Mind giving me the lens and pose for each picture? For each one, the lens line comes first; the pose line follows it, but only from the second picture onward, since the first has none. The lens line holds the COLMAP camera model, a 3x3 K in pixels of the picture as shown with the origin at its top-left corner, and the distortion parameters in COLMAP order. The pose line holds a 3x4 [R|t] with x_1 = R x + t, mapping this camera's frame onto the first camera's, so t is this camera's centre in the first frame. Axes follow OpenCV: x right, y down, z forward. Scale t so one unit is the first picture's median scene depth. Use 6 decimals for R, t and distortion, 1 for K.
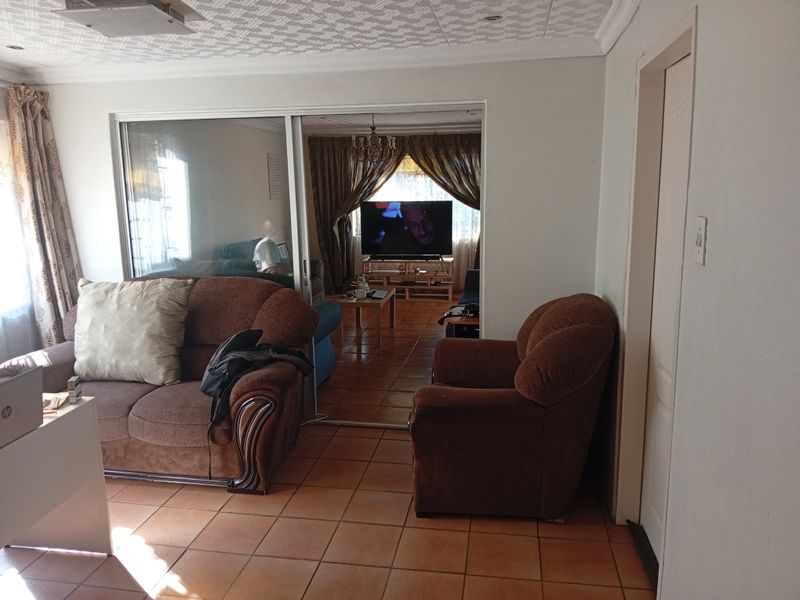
lens RADIAL K [[608.7, 0, 400.7], [0, 608.7, 297.7], [0, 0, 1]] dist [0.069042, -0.140438]
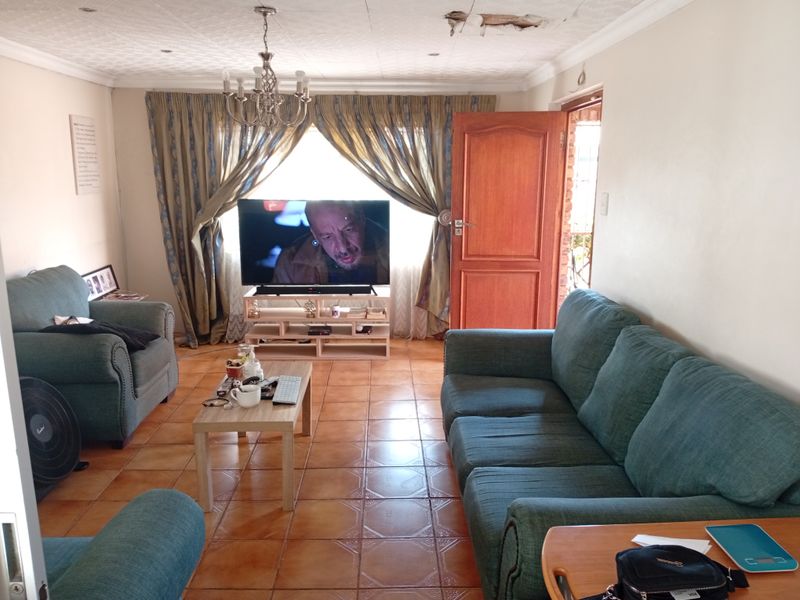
lens RADIAL K [[608.7, 0, 400.7], [0, 608.7, 297.7], [0, 0, 1]] dist [0.069042, -0.140438]
pose [[0.979018, -0.023676, 0.202393, -0.032281], [0.020341, 0.999621, 0.018541, -0.066703], [-0.202756, -0.014035, 0.979129, 0.364377]]
